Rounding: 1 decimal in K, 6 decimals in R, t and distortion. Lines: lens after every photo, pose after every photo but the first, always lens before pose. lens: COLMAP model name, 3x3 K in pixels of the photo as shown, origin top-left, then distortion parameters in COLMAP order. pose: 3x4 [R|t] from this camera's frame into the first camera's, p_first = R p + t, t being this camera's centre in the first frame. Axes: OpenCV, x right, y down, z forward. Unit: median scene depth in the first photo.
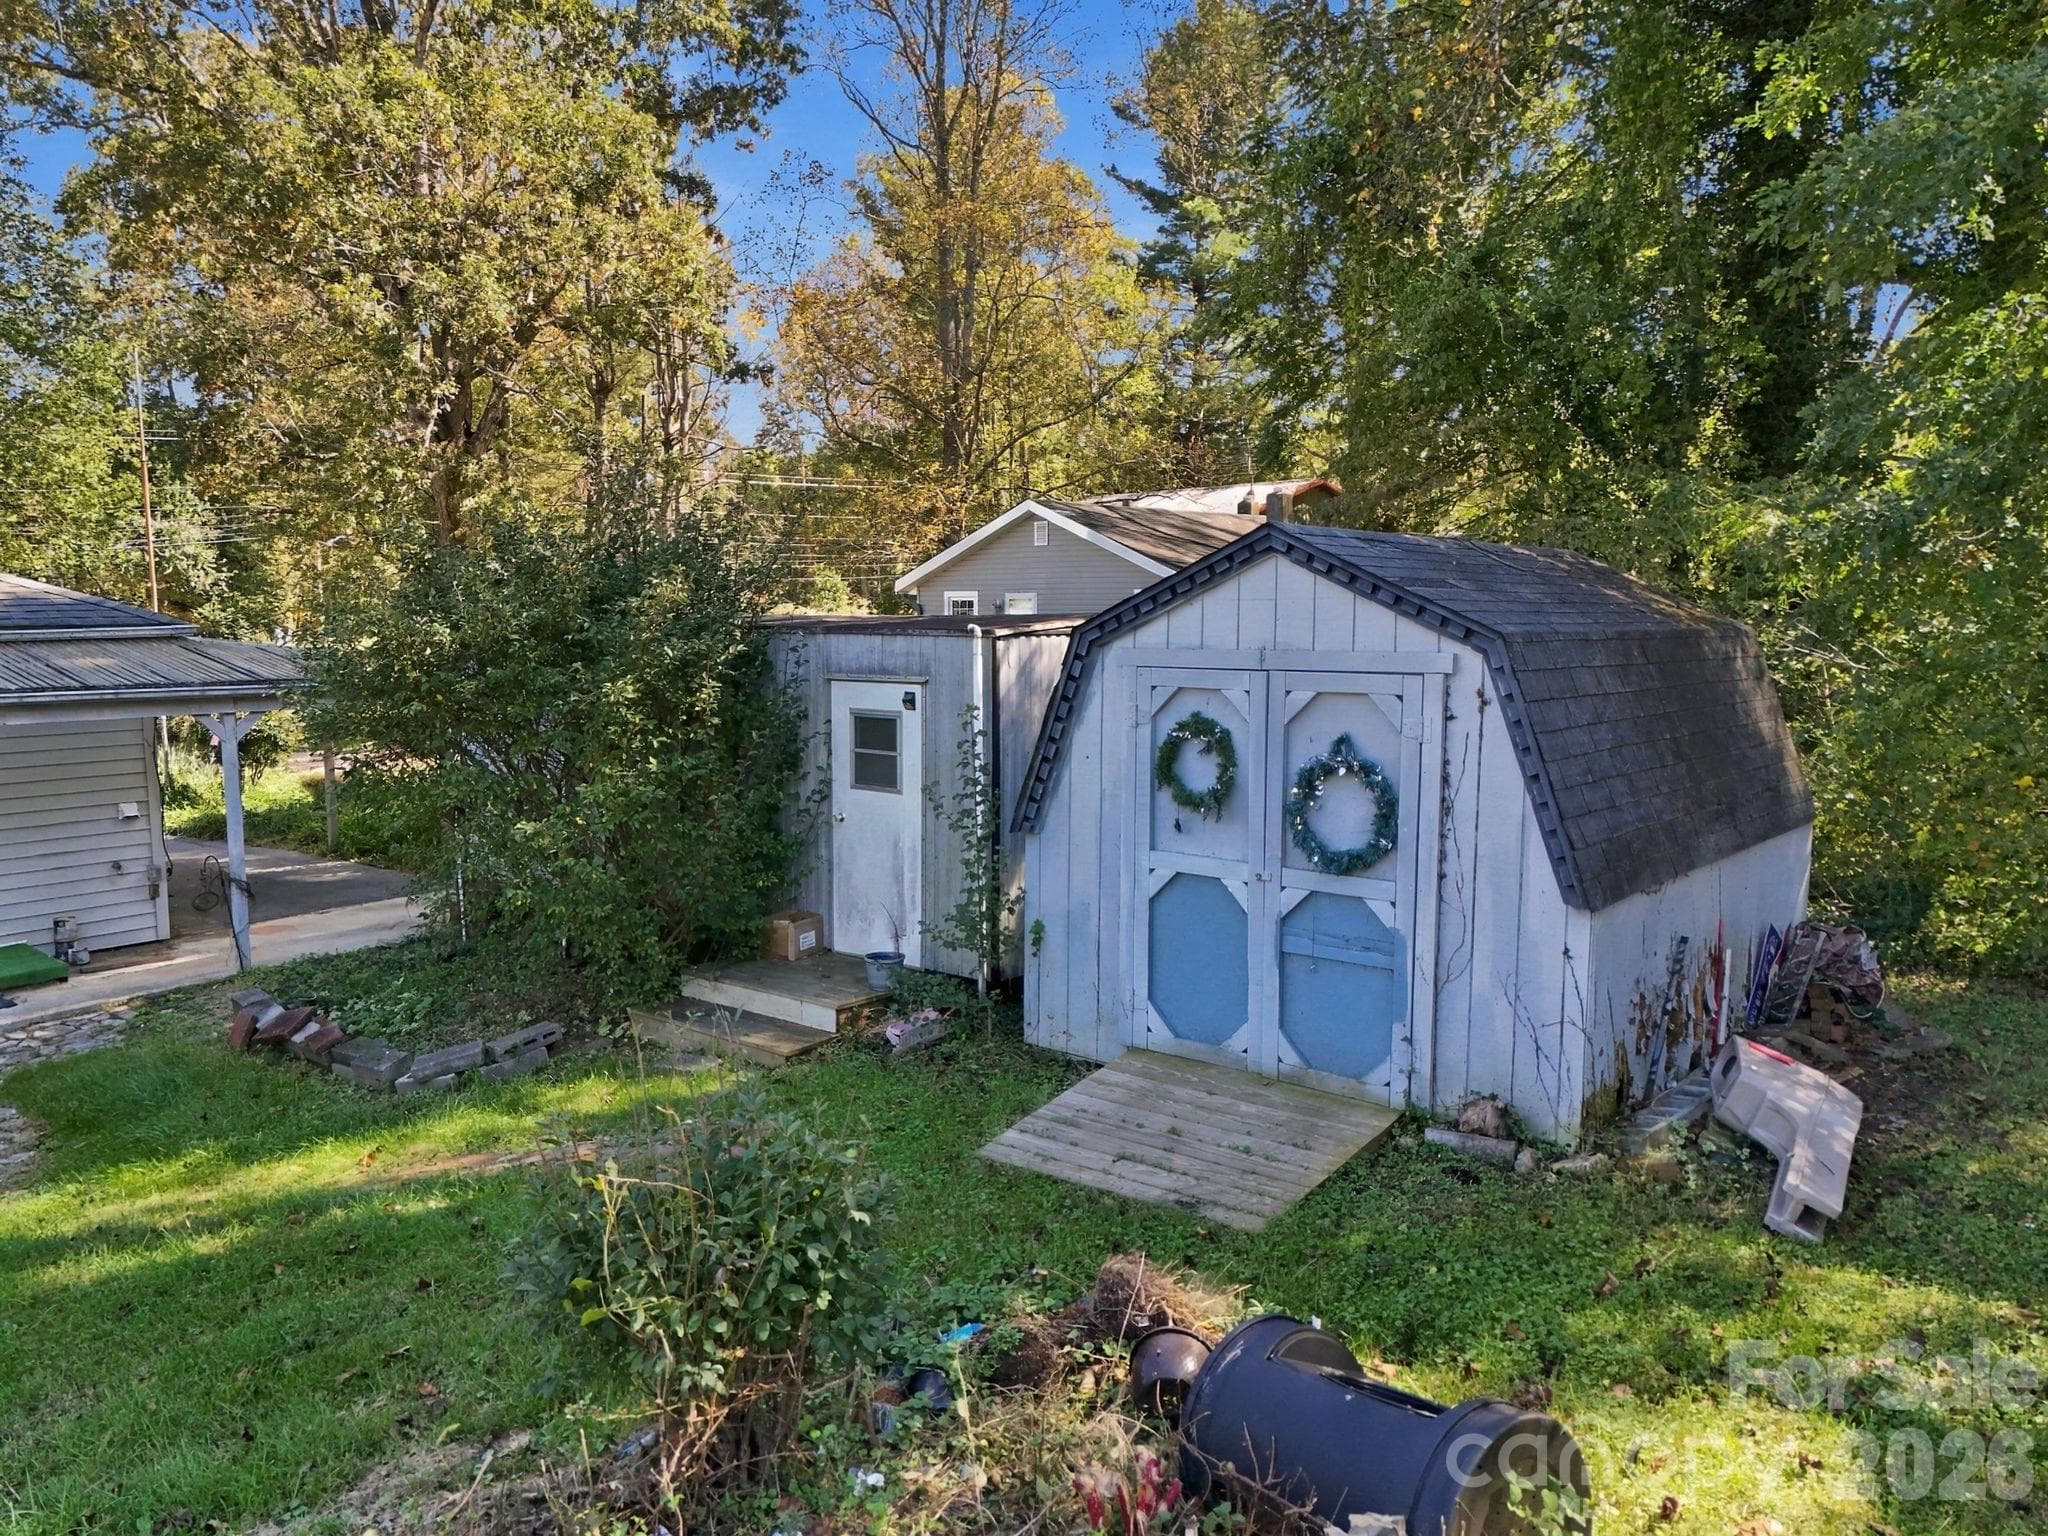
lens RADIAL K [[1514.6, 0, 1024.0], [0, 1514.6, 768.0], [0, 0, 1]] dist [0.066537, -0.070851]
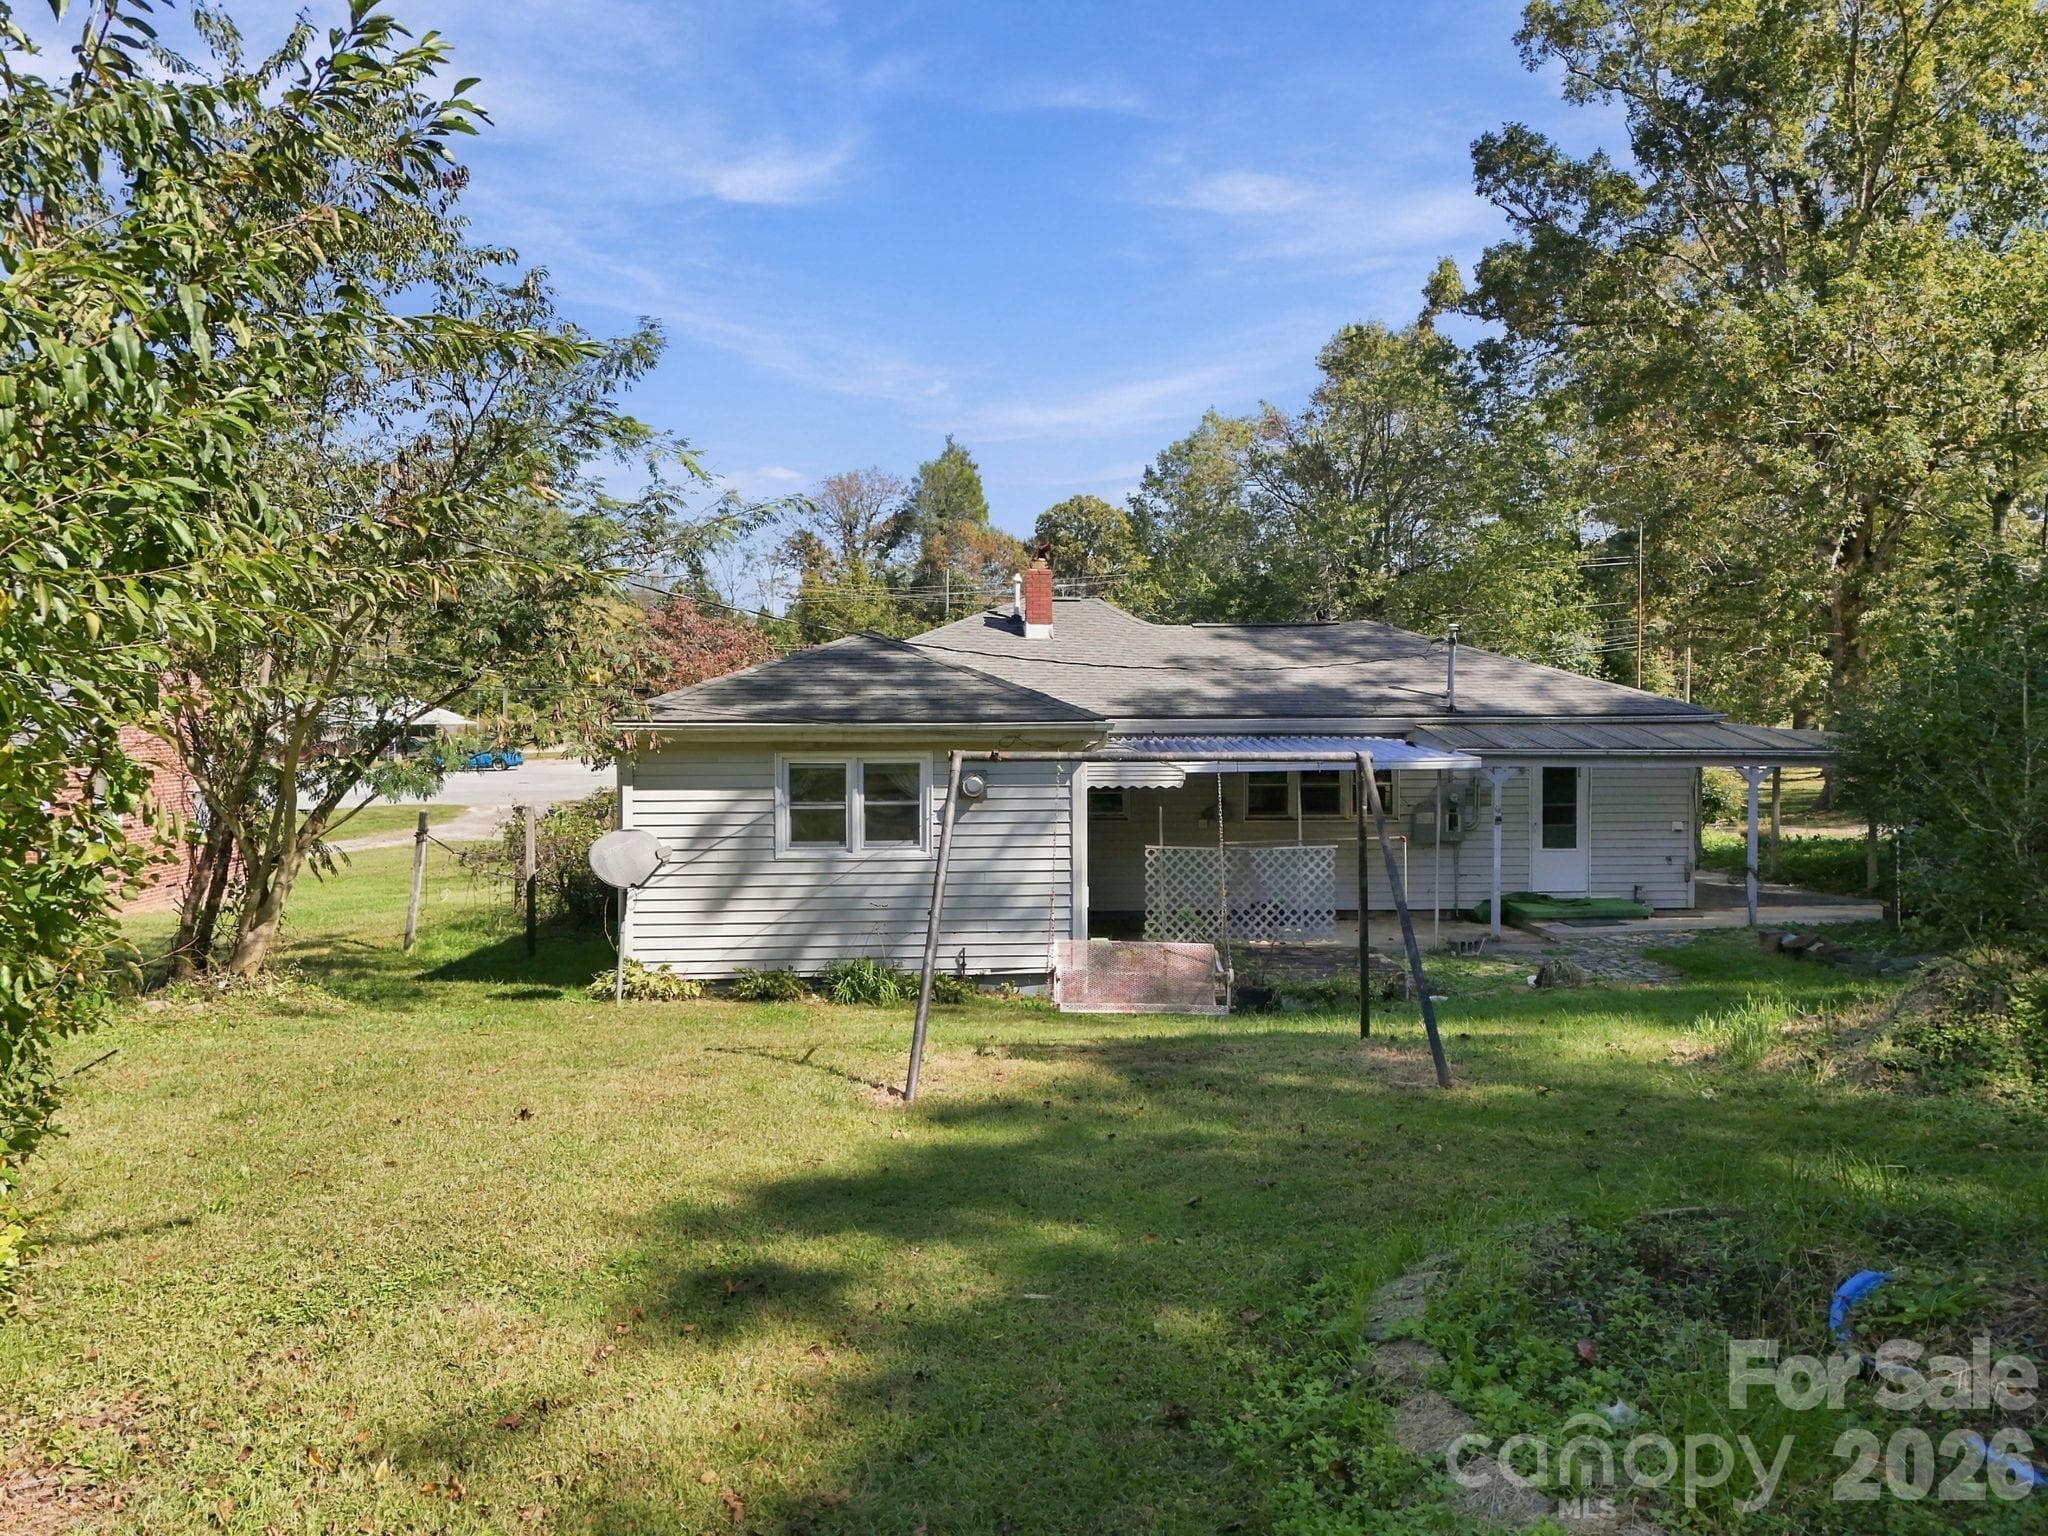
lens RADIAL K [[1514.6, 0, 1024.0], [0, 1514.6, 768.0], [0, 0, 1]] dist [0.066537, -0.070851]
pose [[0.683266, 0.034200, -0.729369, 0.050682], [-0.081778, 0.996202, -0.029897, 0.027567], [0.725576, 0.080074, 0.683467, -0.242909]]
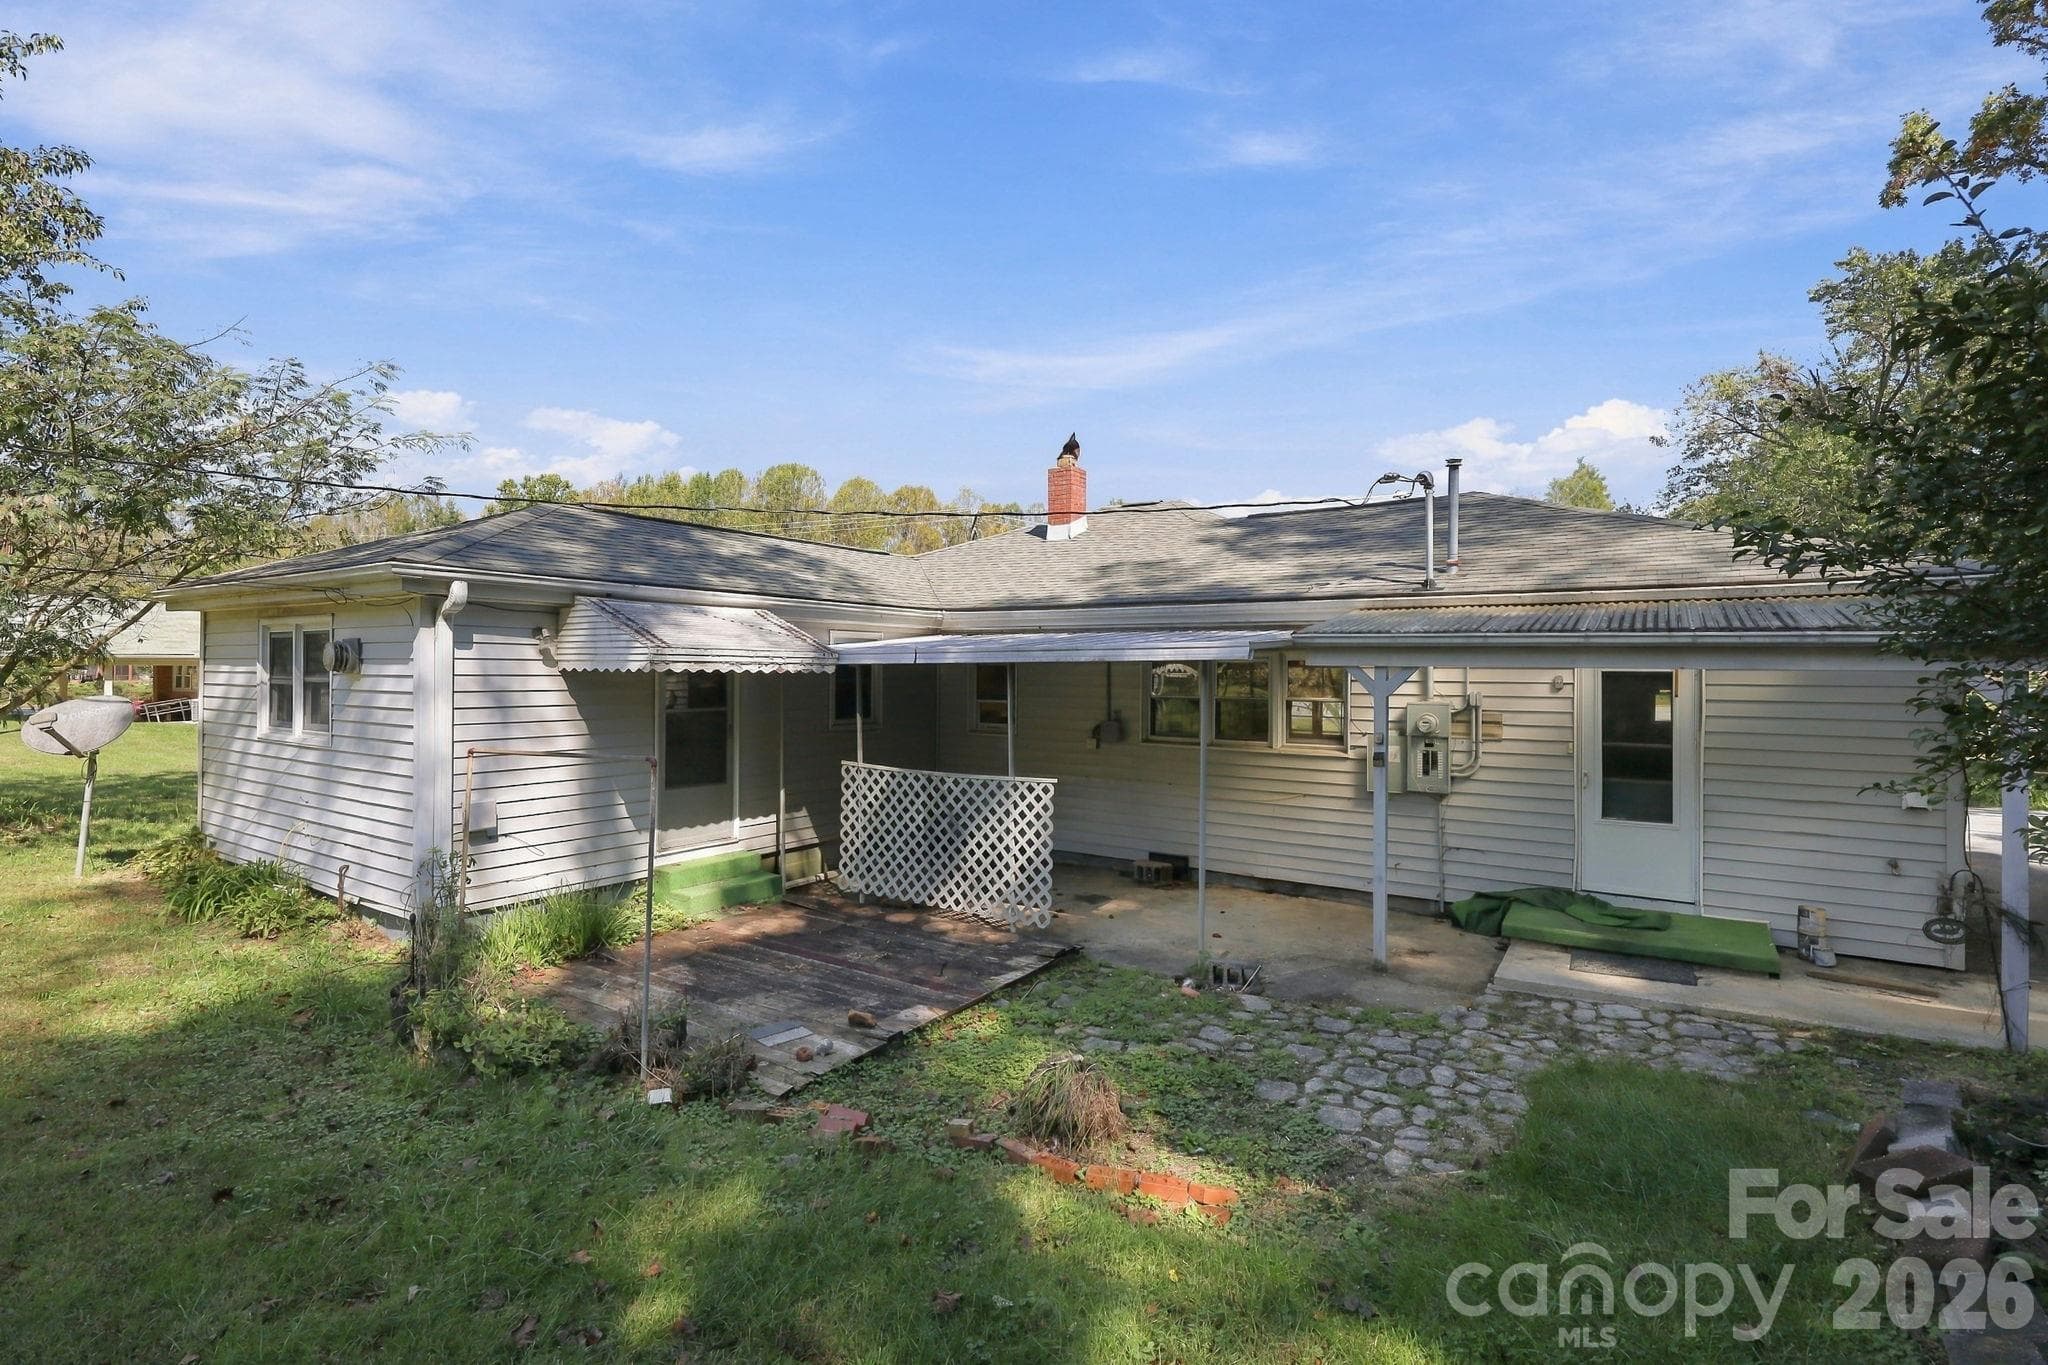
lens RADIAL K [[949.6, 0, 1024.0], [0, 949.6, 682.5], [0, 0, 1]] dist [0.004864, 0.000448]
pose [[0.125363, 0.019128, -0.991927, -0.050575], [-0.118375, 0.992960, 0.004188, 0.007270], [0.985024, 0.116894, 0.126745, 0.174276]]
